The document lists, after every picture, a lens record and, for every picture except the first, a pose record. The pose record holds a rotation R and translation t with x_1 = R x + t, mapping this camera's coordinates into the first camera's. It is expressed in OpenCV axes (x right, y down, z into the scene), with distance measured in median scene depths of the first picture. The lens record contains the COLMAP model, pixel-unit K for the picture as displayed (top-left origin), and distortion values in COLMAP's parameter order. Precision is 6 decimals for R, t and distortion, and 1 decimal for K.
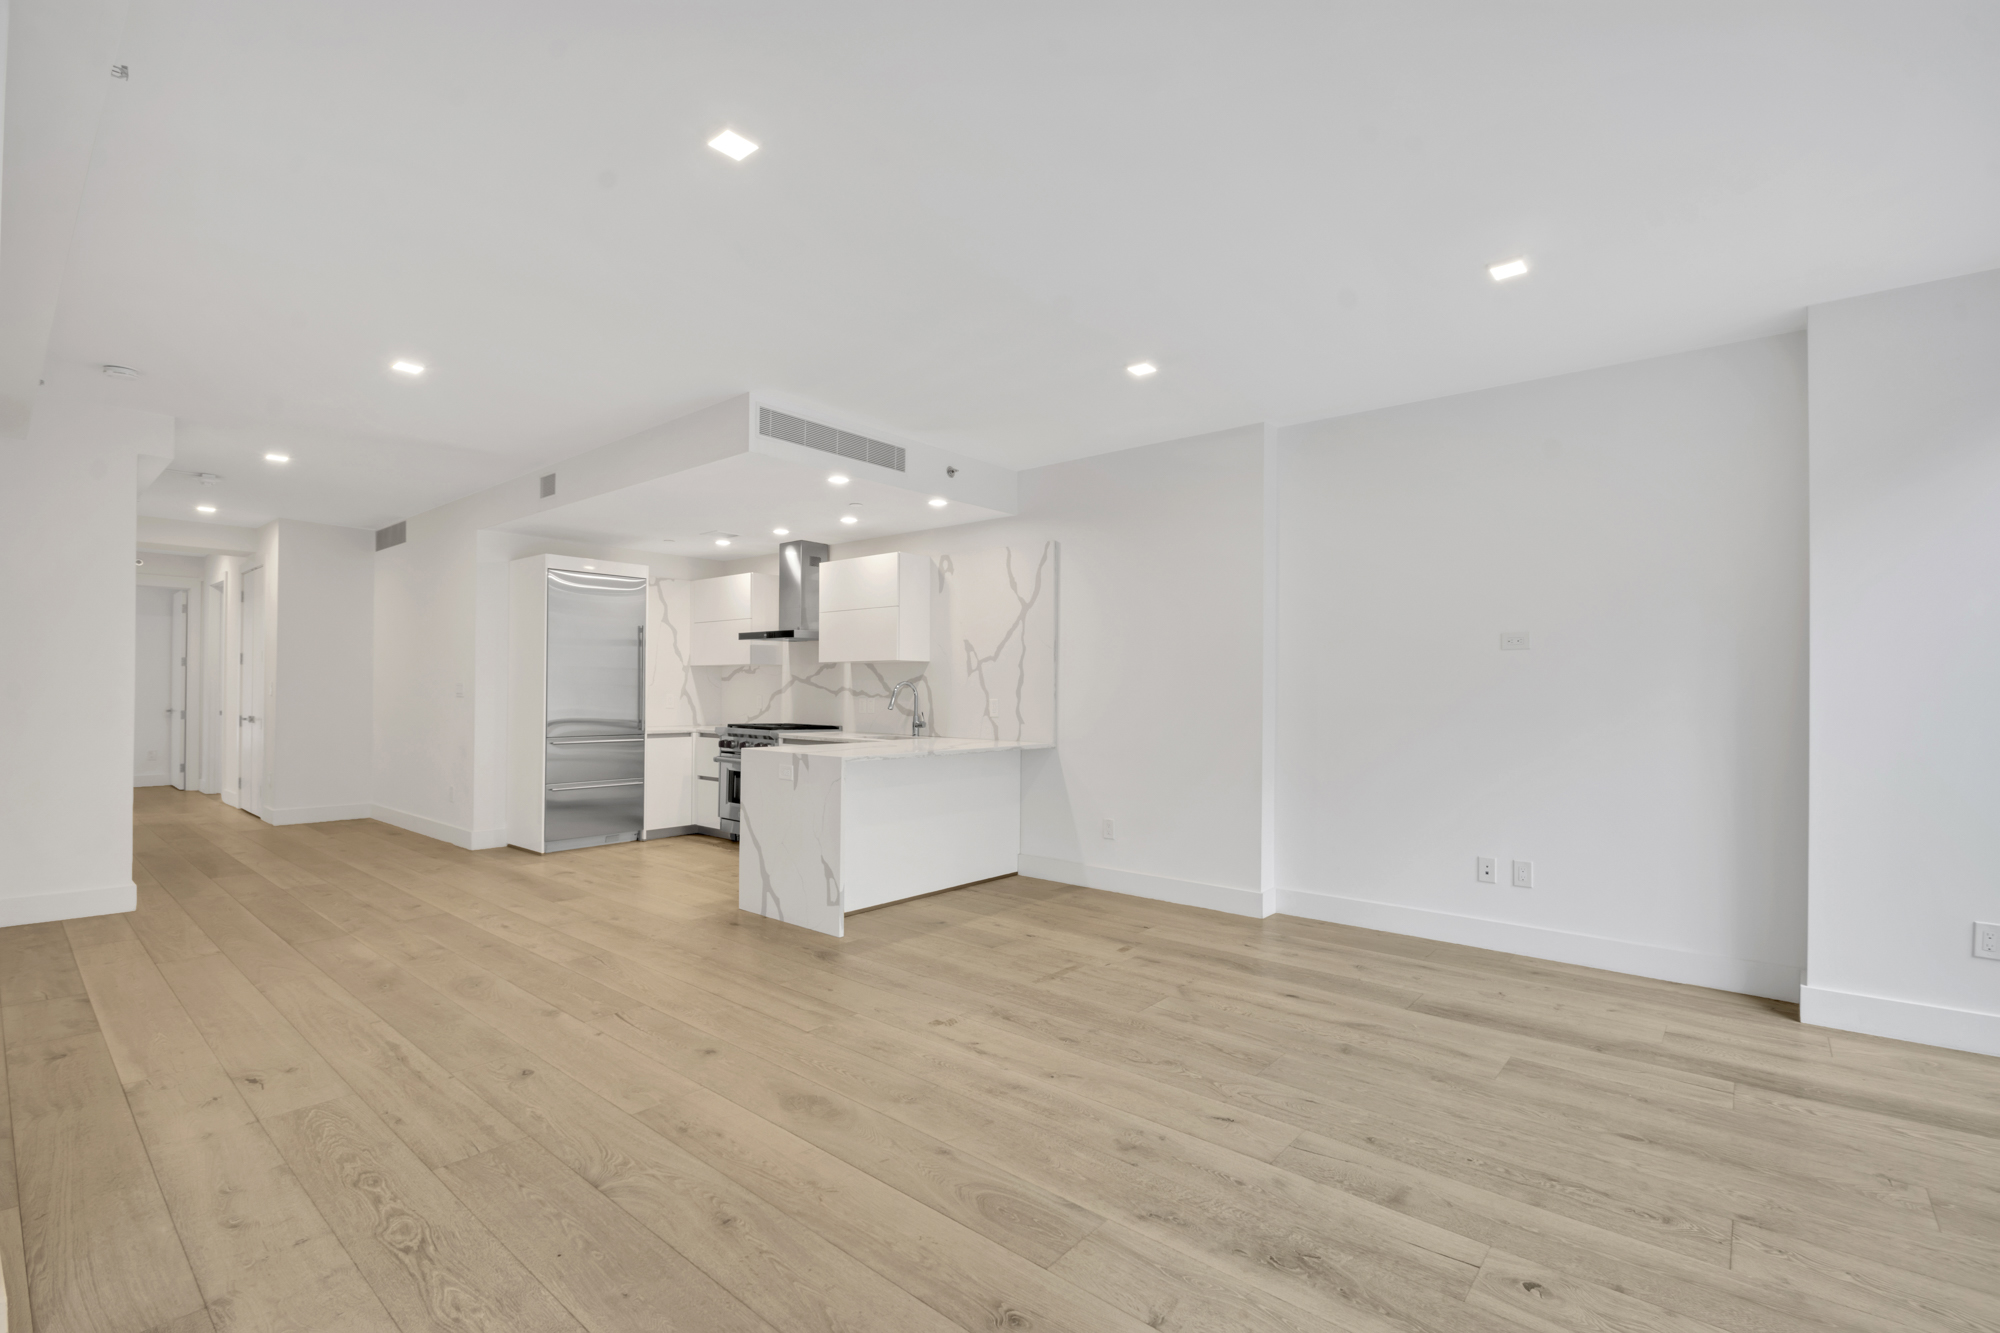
lens RADIAL K [[876.1, 0, 1015.9], [0, 876.1, 680.8], [0, 0, 1]] dist [-0.006773, -0.002286]
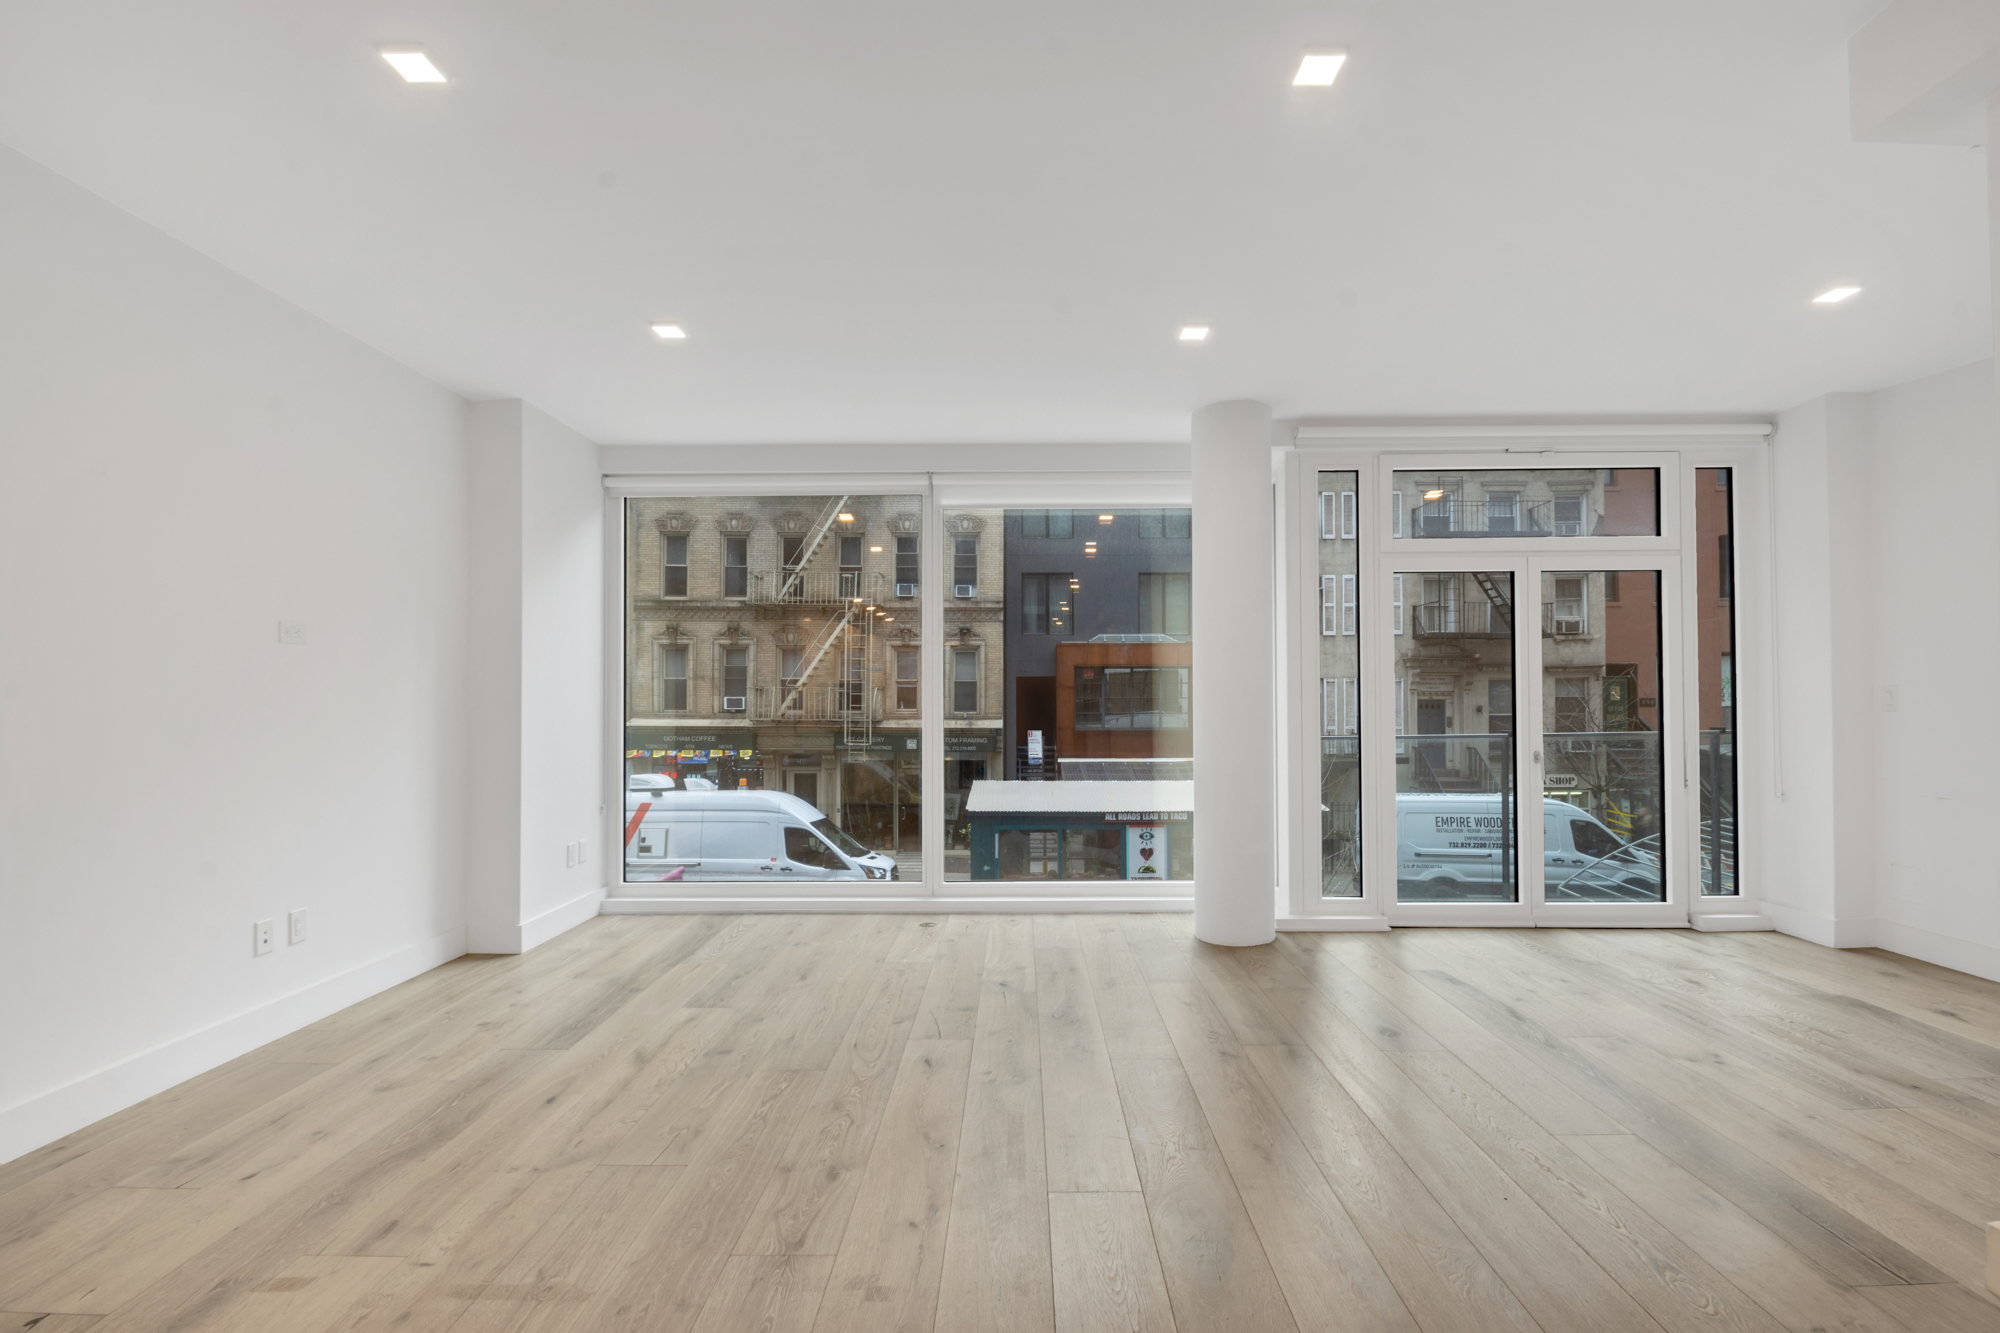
lens RADIAL K [[882.8, 0, 1018.9], [0, 882.8, 670.4], [0, 0, 1]] dist [0.004039, -0.009842]
pose [[-0.639521, 0.019996, 0.768514, -0.559628], [-0.009861, 0.999366, -0.034209, 0.011412], [-0.768710, -0.029455, -0.638918, 1.235988]]
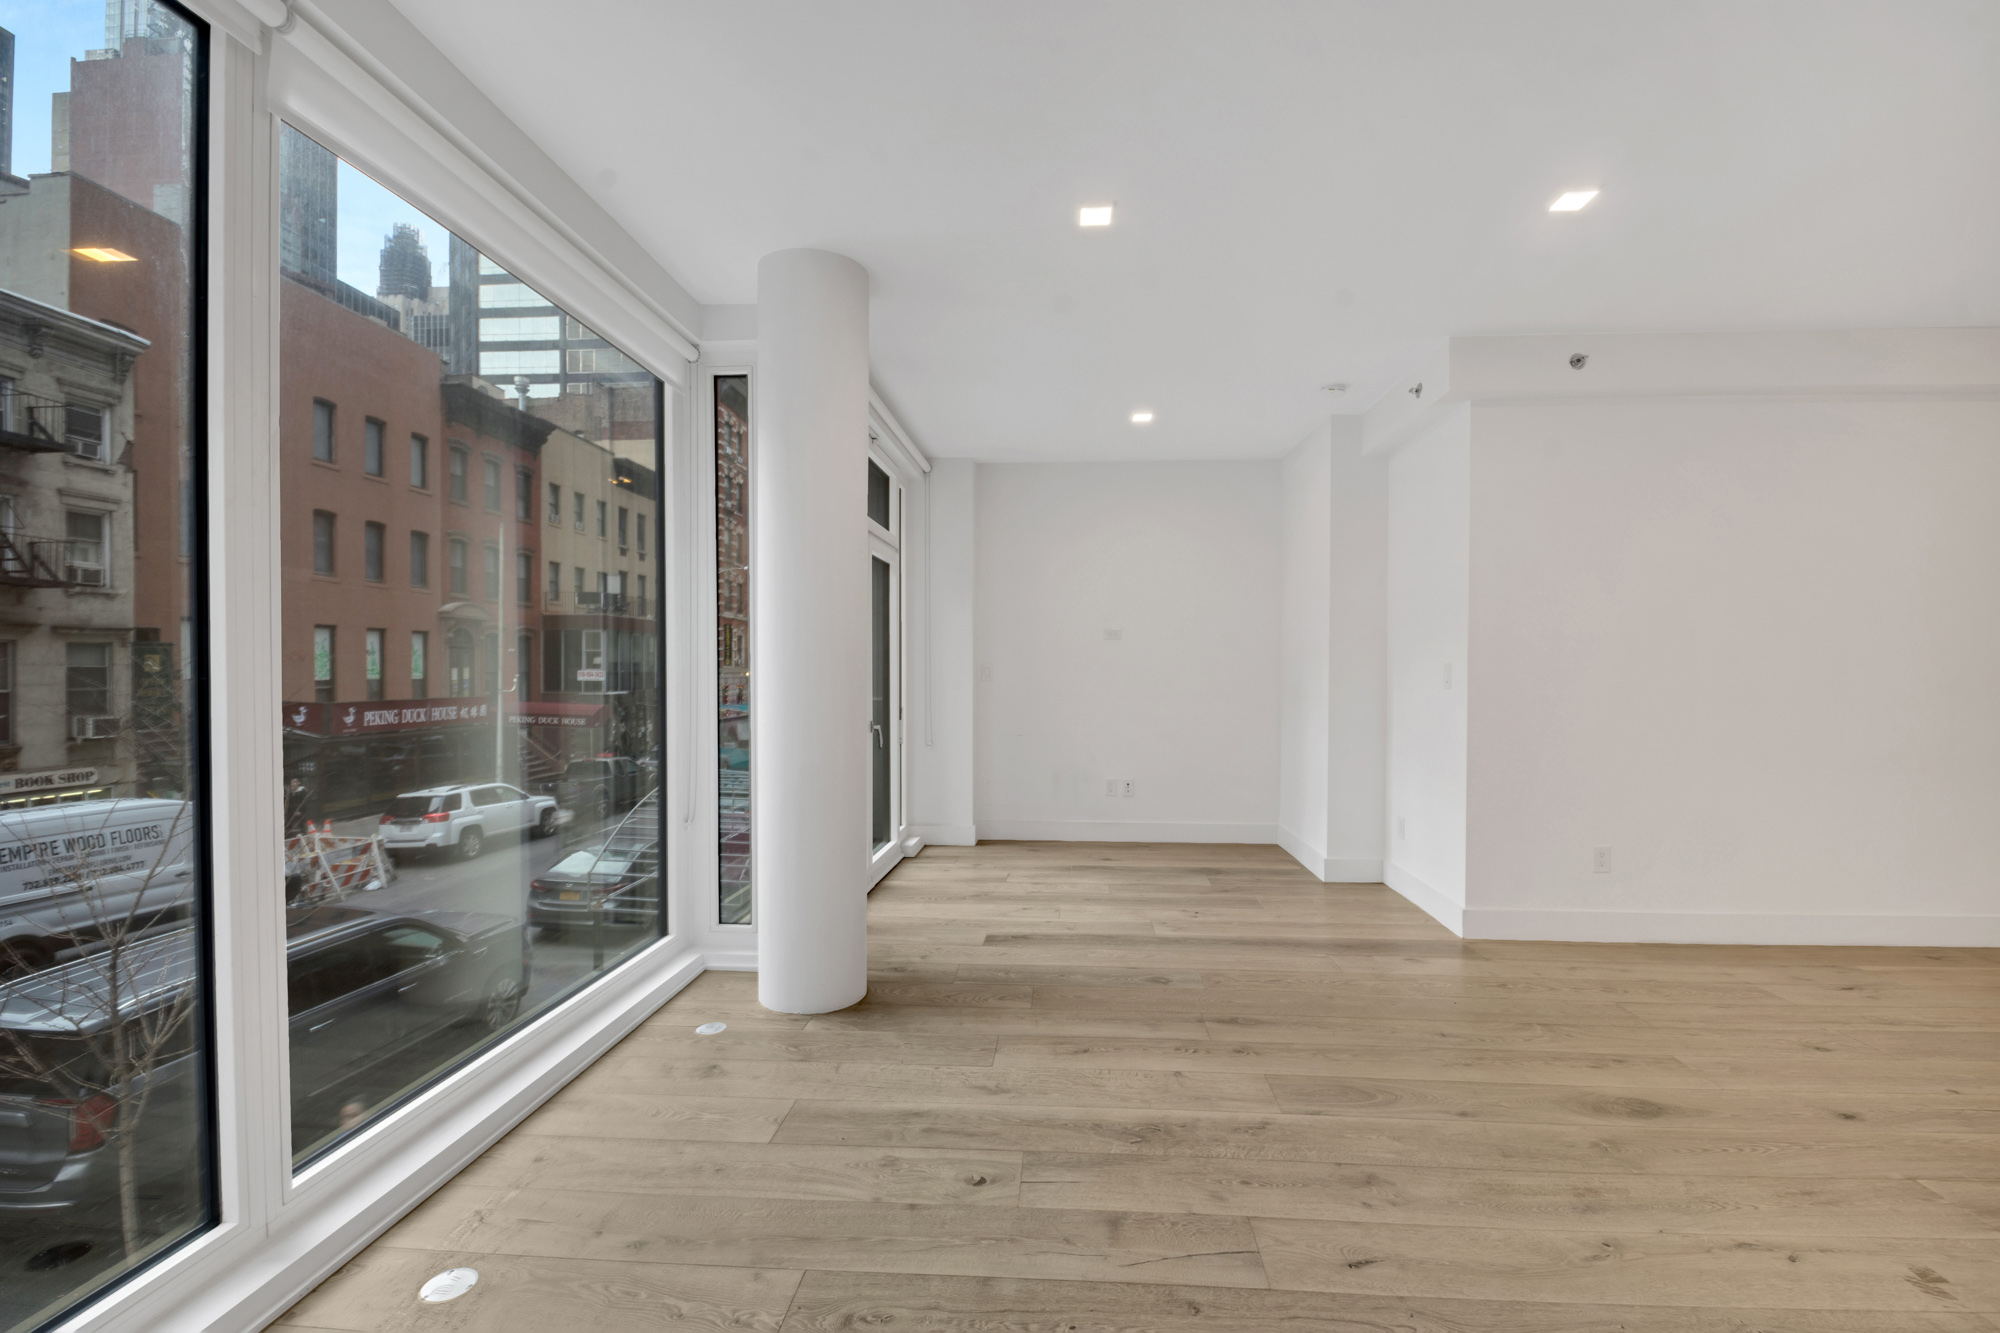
lens RADIAL K [[882.8, 0, 1016.6], [0, 882.8, 674.1], [0, 0, 1]] dist [0.004039, -0.009842]
pose [[-0.807023, -0.005621, -0.590493, 0.662115], [-0.001270, 0.999969, -0.007782, 0.016101], [0.590518, -0.005530, -0.807006, 1.047847]]
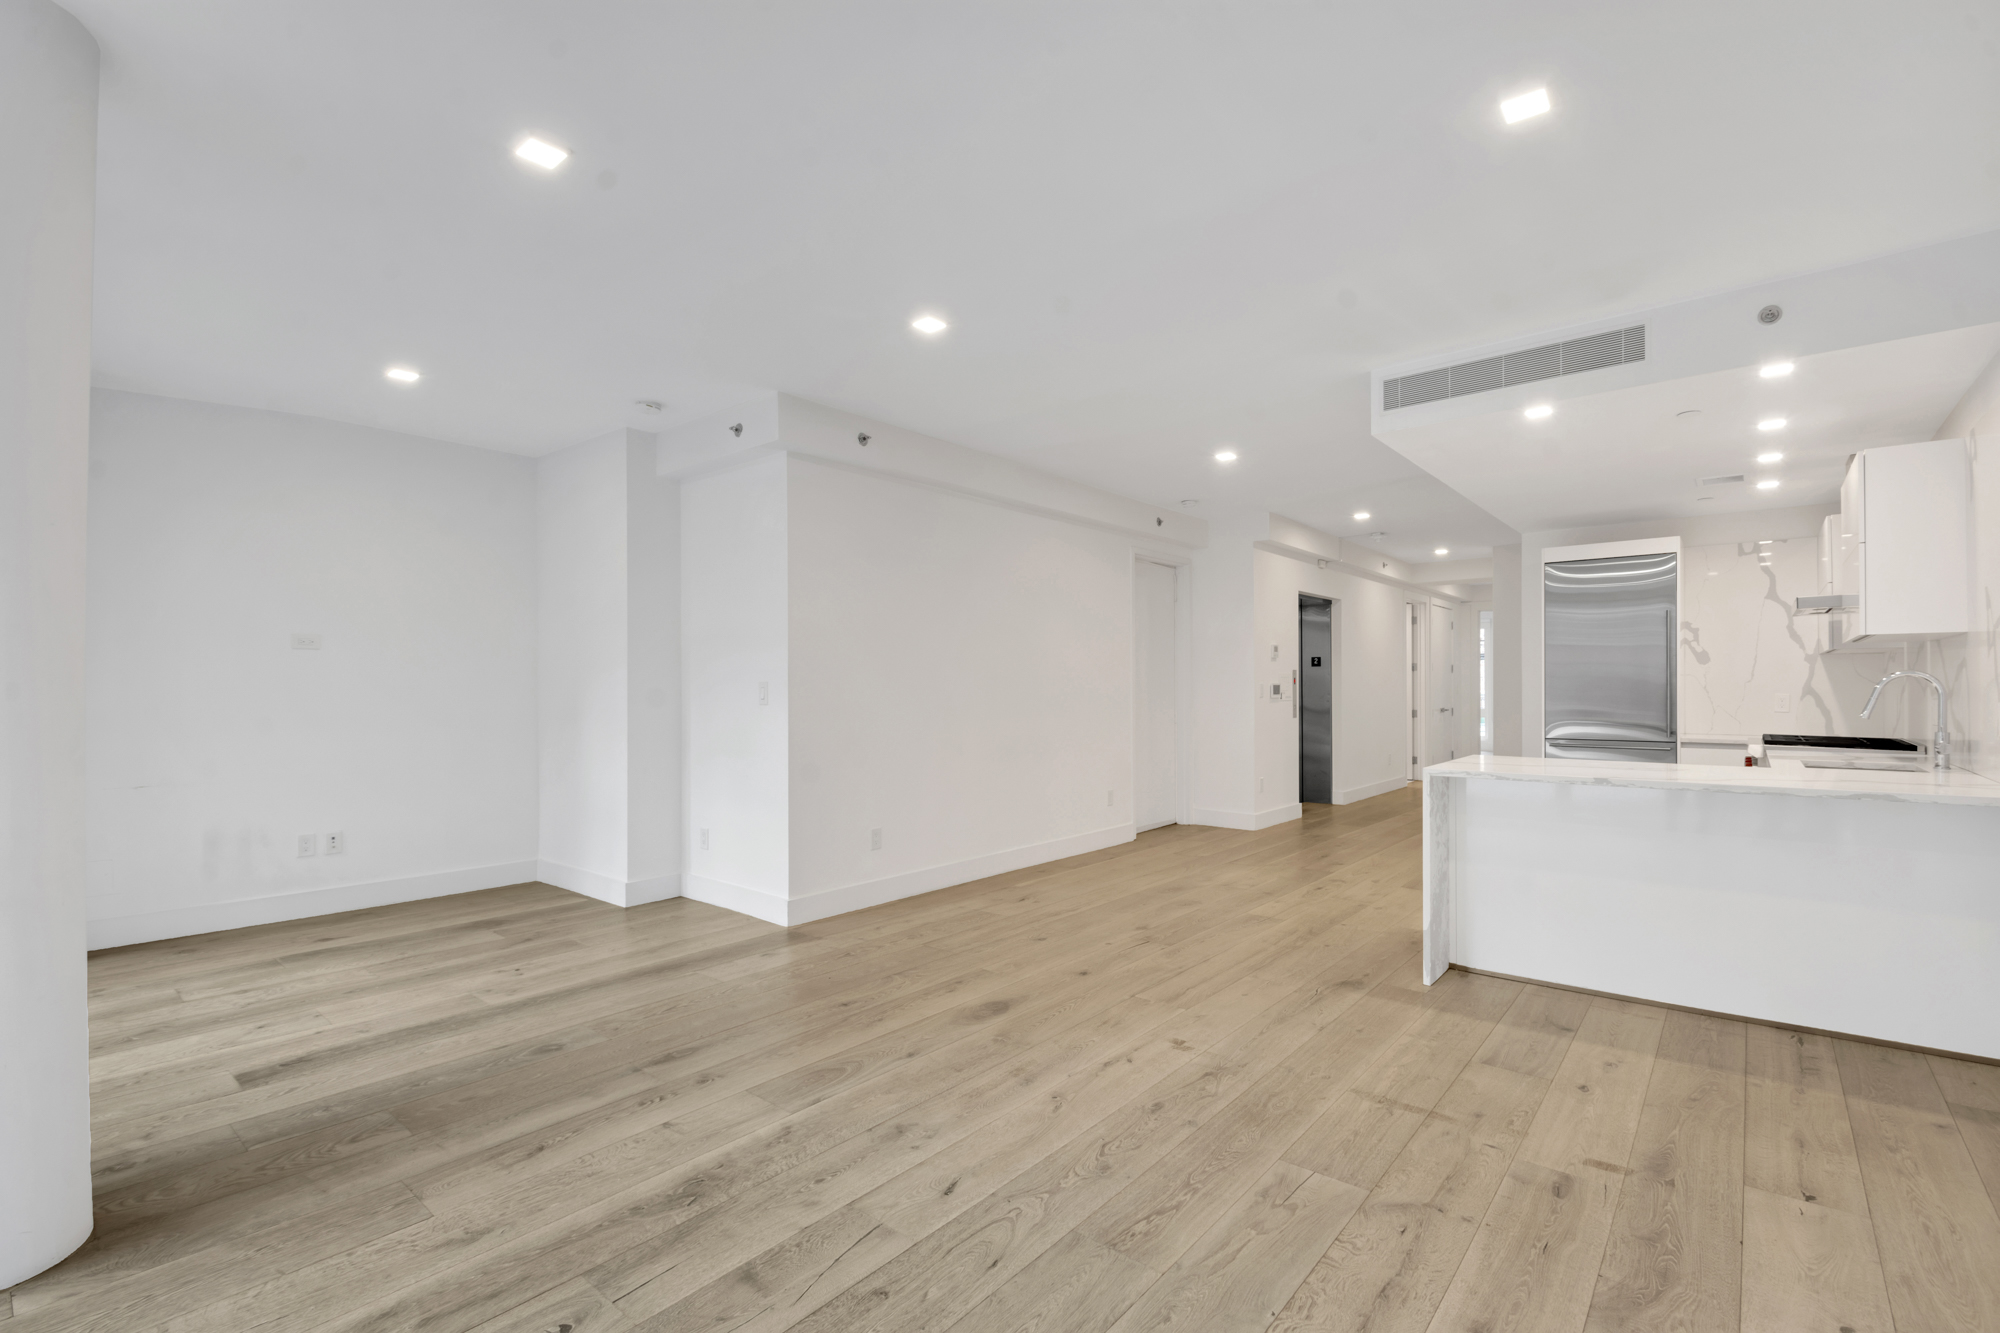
lens RADIAL K [[882.8, 0, 1022.8], [0, 882.8, 675.2], [0, 0, 1]] dist [0.004039, -0.009842]
pose [[0.011494, -0.020738, -0.999719, 0.818320], [0.013982, 0.999691, -0.020577, 0.014386], [0.999836, -0.013741, 0.011780, 0.786510]]
